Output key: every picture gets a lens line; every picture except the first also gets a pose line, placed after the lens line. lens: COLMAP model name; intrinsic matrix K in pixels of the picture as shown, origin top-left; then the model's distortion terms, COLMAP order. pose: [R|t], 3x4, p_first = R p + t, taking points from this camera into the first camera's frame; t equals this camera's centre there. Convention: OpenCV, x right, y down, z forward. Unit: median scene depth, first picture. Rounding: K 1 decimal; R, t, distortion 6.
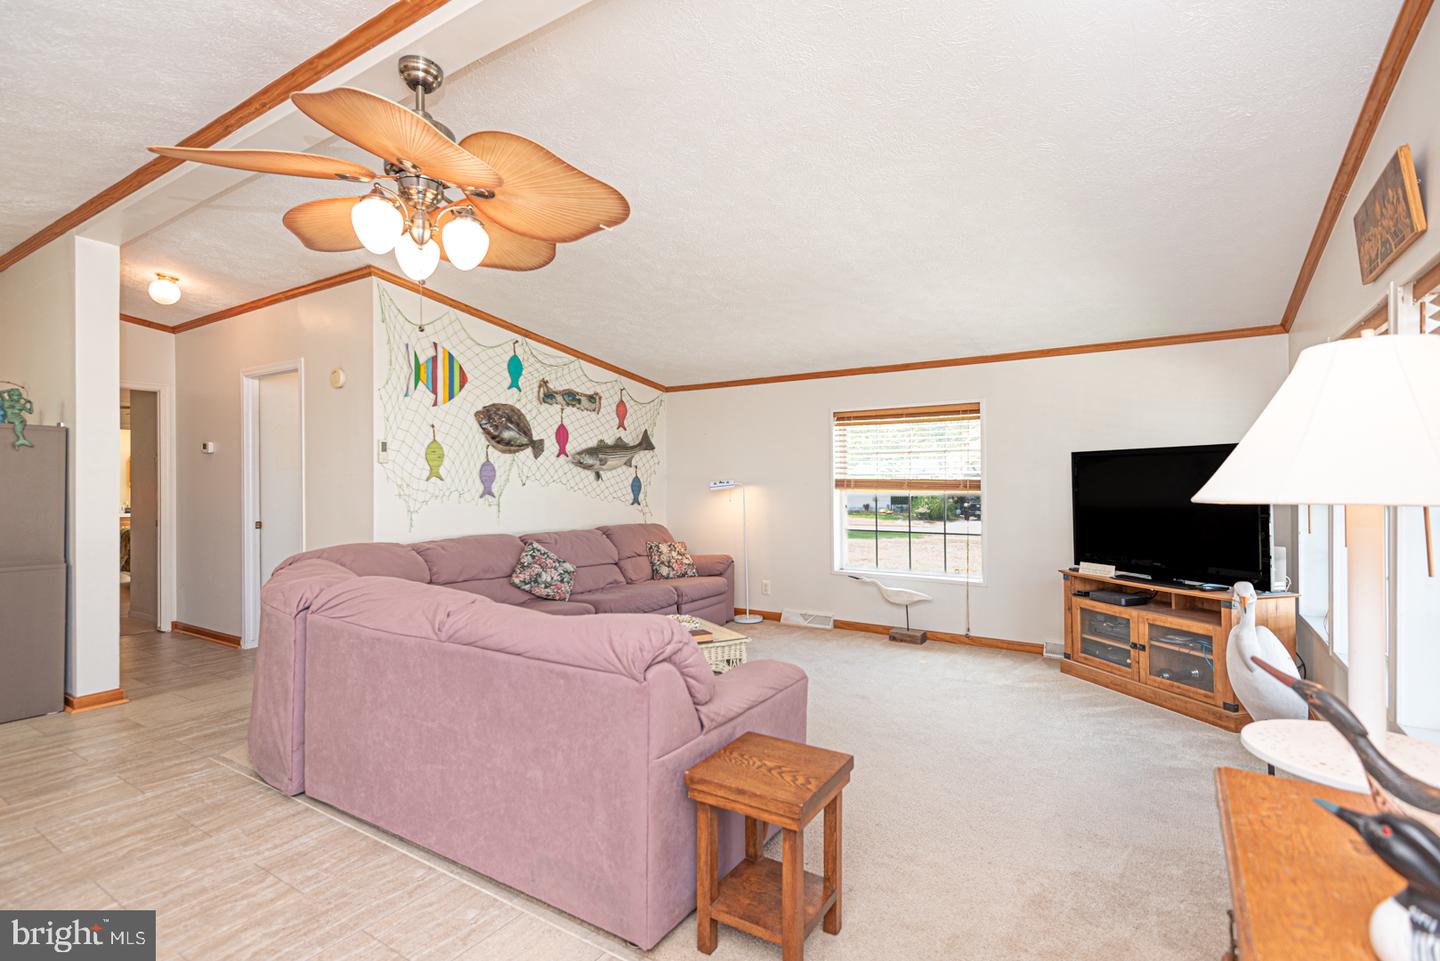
lens RADIAL K [[612.1, 0, 720.0], [0, 612.1, 480.5], [0, 0, 1]] dist [0.026477, -0.013508]
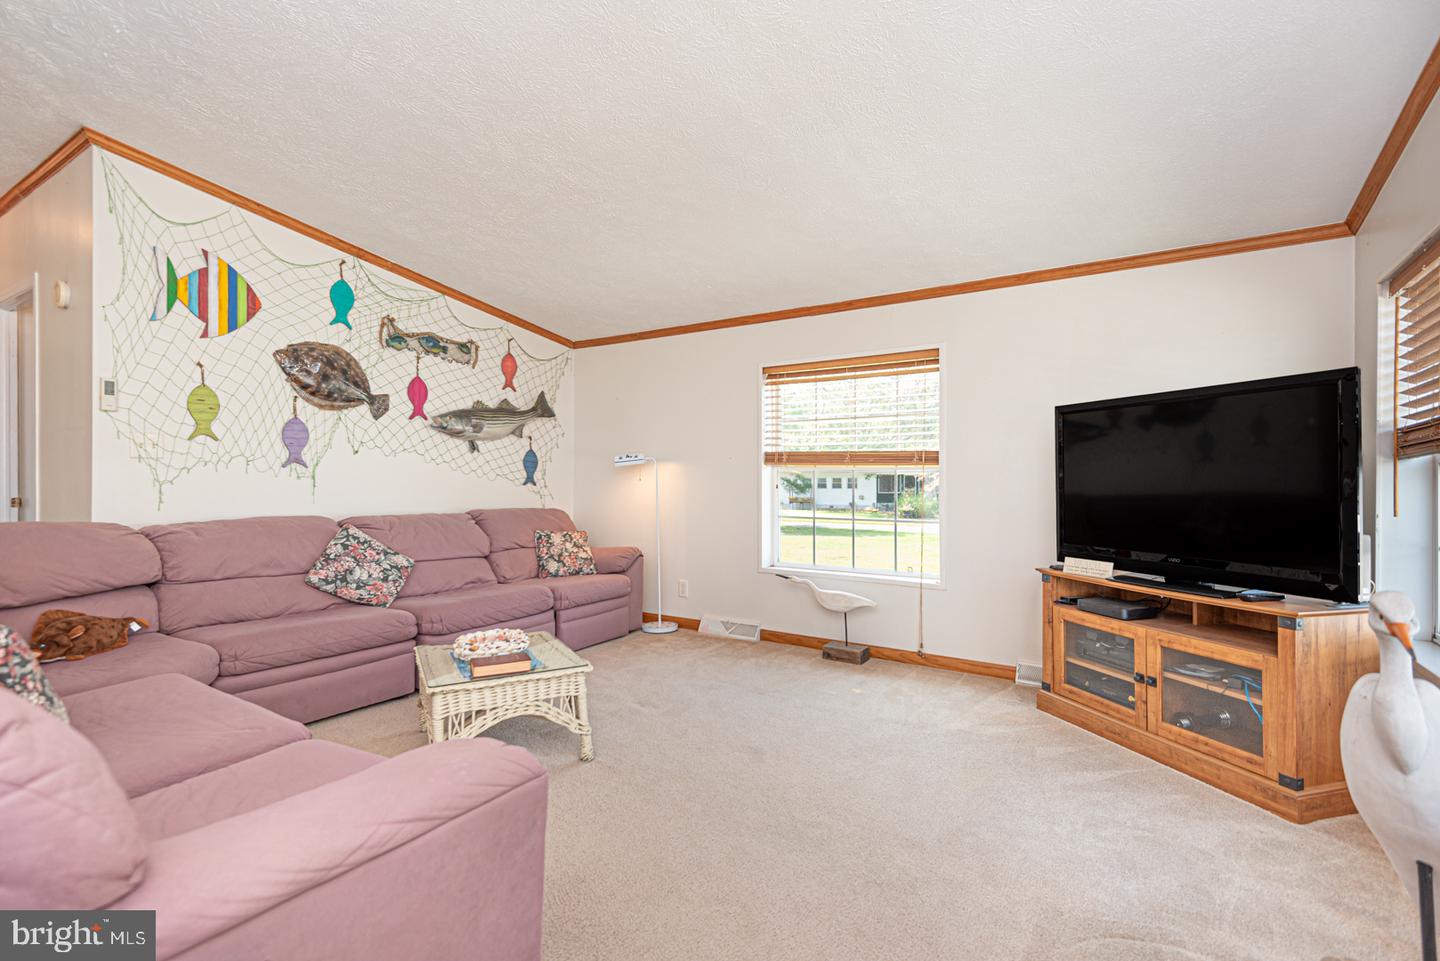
lens RADIAL K [[630.2, 0, 728.9], [0, 630.2, 480.4], [0, 0, 1]] dist [0.024081, -0.016821]
pose [[0.998882, 0.013335, 0.045343, 0.114023], [-0.013725, 0.999871, 0.008295, 0.030295], [-0.045227, -0.008908, 0.998937, 0.204010]]
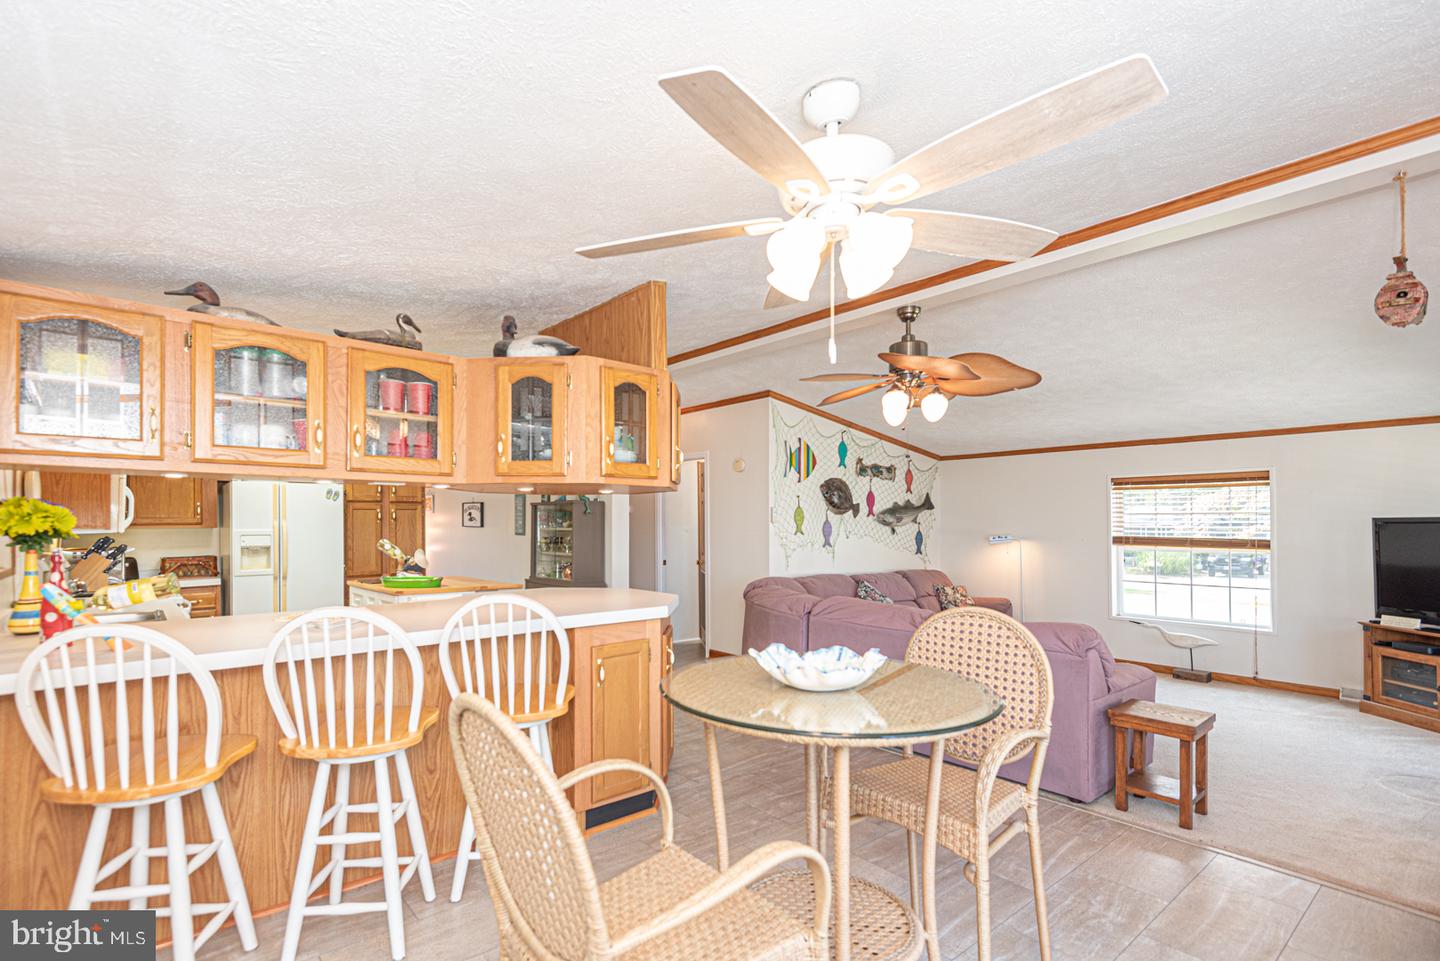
lens RADIAL K [[602.4, 0, 710.7], [0, 602.4, 516.8], [0, 0, 1]] dist [0.001592, -0.006005]
pose [[0.951804, 0.004360, -0.306676, -0.212750], [-0.009126, 0.999859, -0.014108, -0.018261], [0.306571, 0.016227, 0.951710, -0.356920]]
